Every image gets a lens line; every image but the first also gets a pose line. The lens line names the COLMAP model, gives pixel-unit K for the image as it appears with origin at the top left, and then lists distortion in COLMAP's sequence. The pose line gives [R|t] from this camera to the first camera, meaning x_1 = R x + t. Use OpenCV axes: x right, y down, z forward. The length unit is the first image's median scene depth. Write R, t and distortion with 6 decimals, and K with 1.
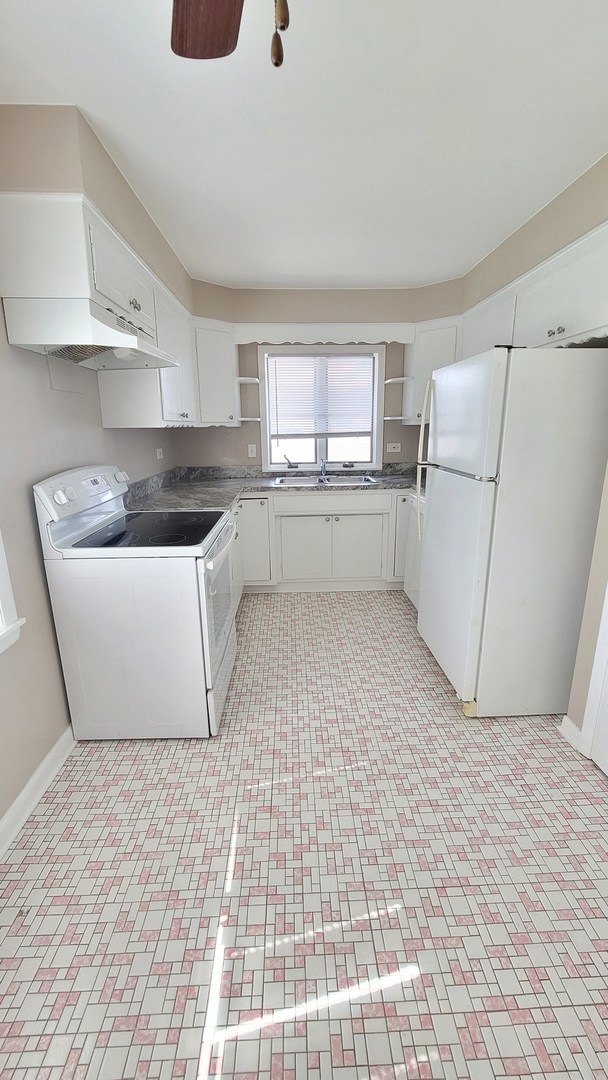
lens RADIAL K [[446.3, 0, 304.0], [0, 446.3, 540.0], [0, 0, 1]] dist [-0.003110, 0.001025]
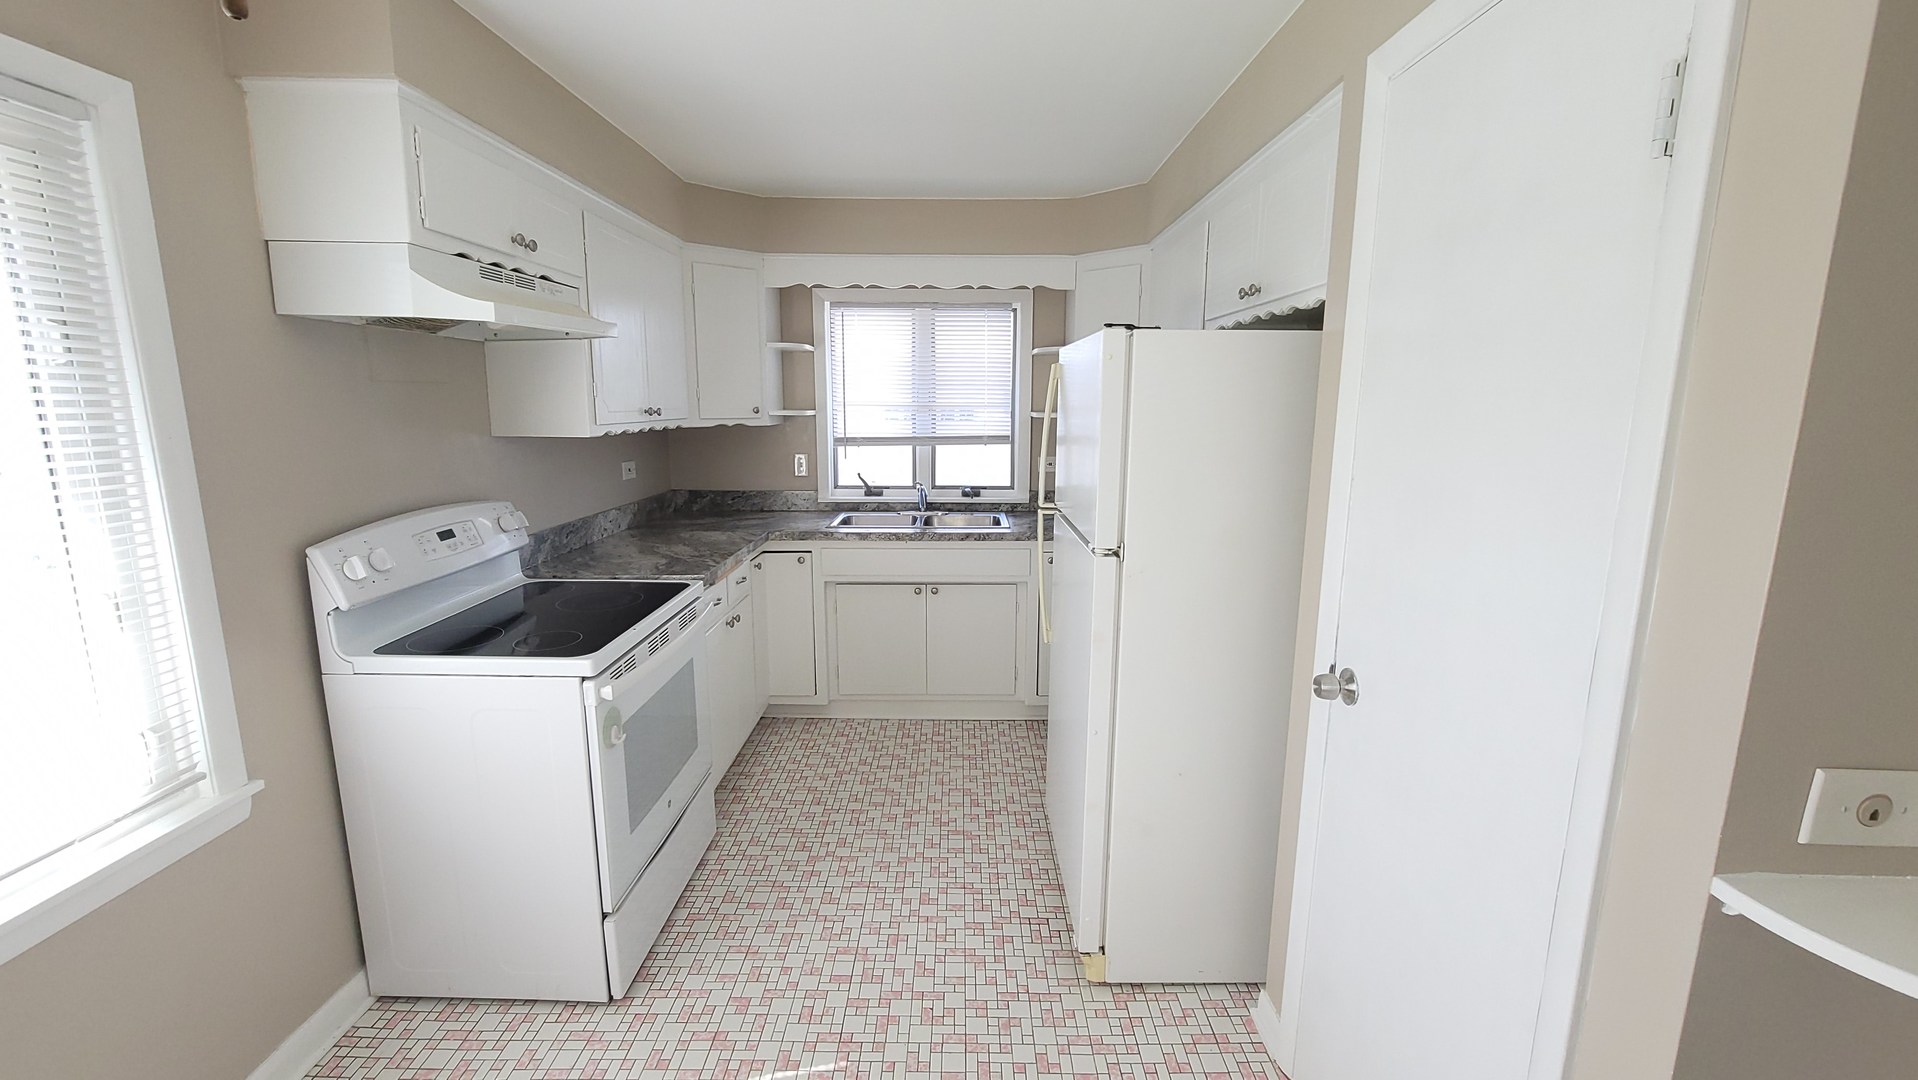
lens RADIAL K [[792.6, 0, 956.4], [0, 792.6, 539.6], [0, 0, 1]] dist [-0.003110, 0.001025]
pose [[0.999045, 0.023533, -0.036802, 0.146931], [-0.026202, 0.996929, -0.073803, -0.040910], [0.034952, 0.074697, 0.996594, -0.002834]]
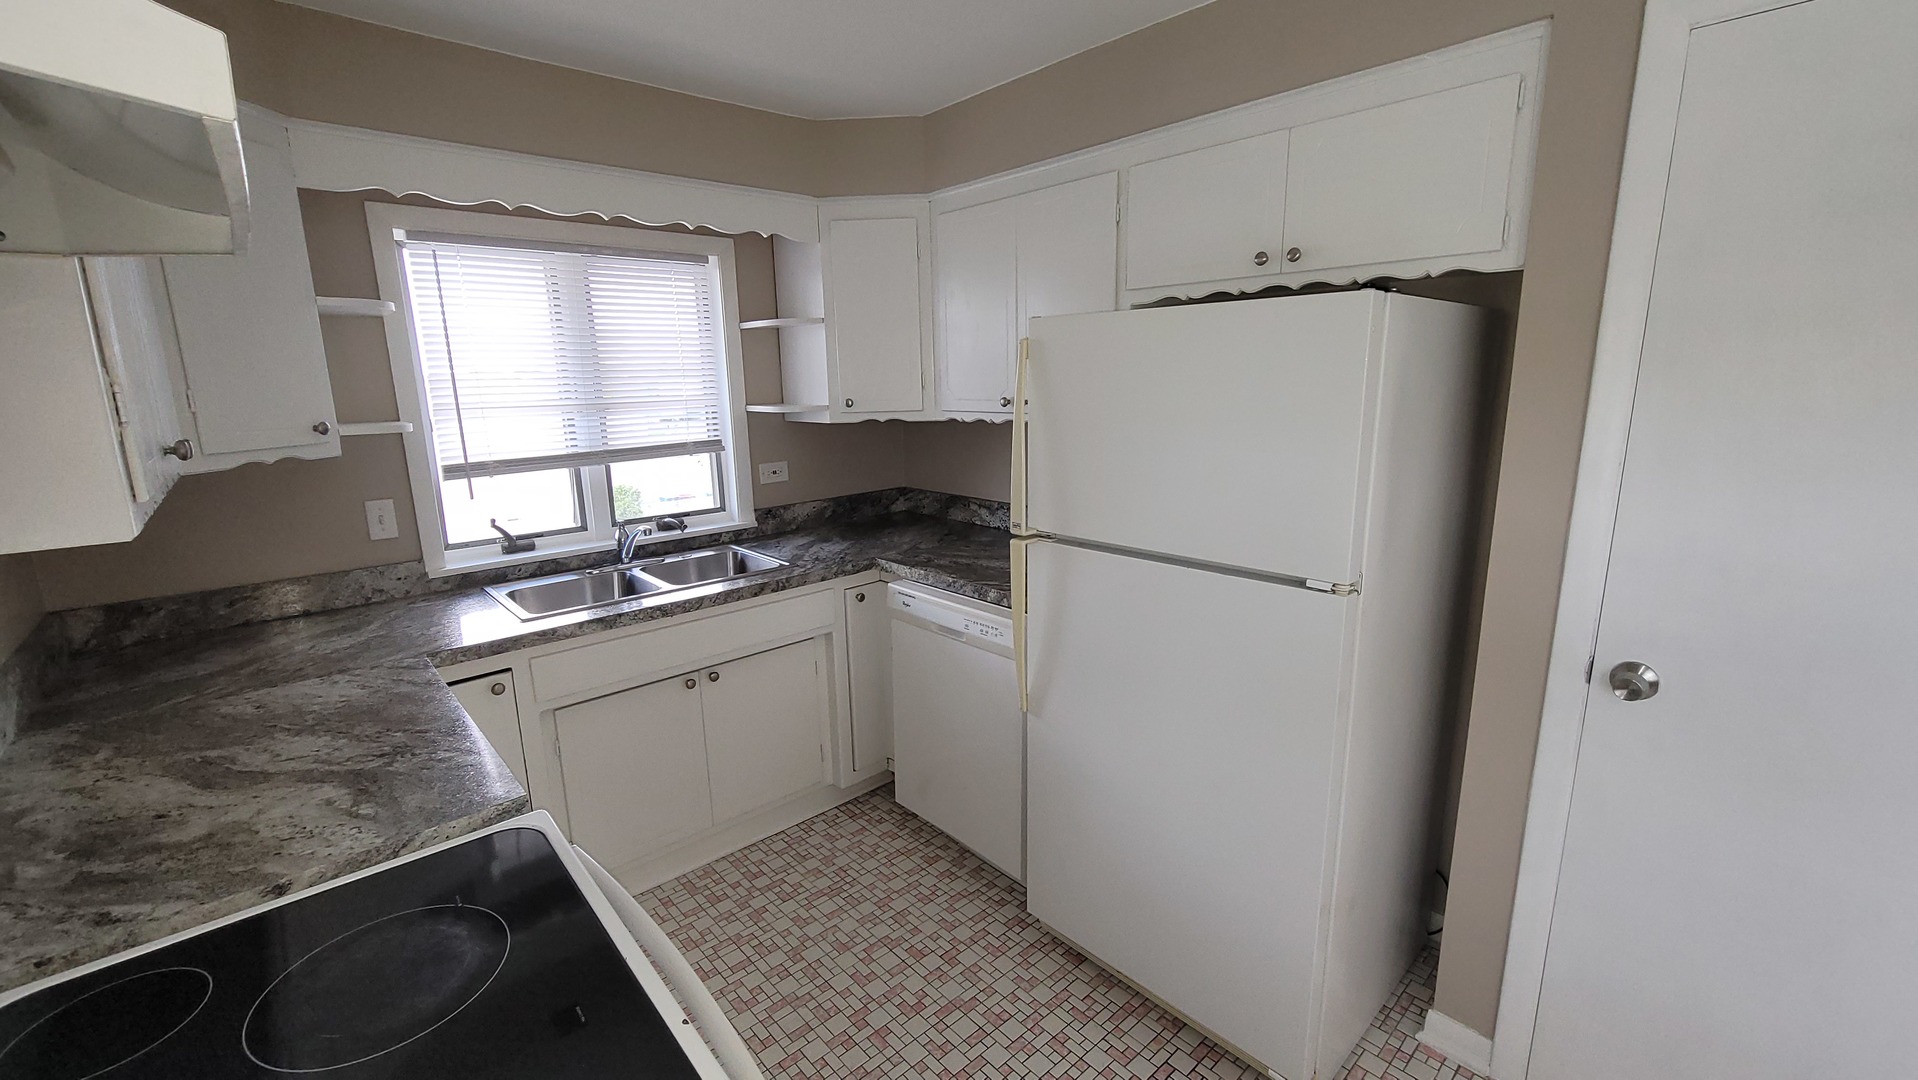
lens RADIAL K [[792.6, 0, 956.4], [0, 792.6, 539.6], [0, 0, 1]] dist [-0.003110, 0.001025]
pose [[0.764142, -0.137710, 0.630177, -0.192891], [0.172691, 0.984959, 0.005837, -0.140275], [-0.621502, 0.104366, 0.776430, 0.356412]]
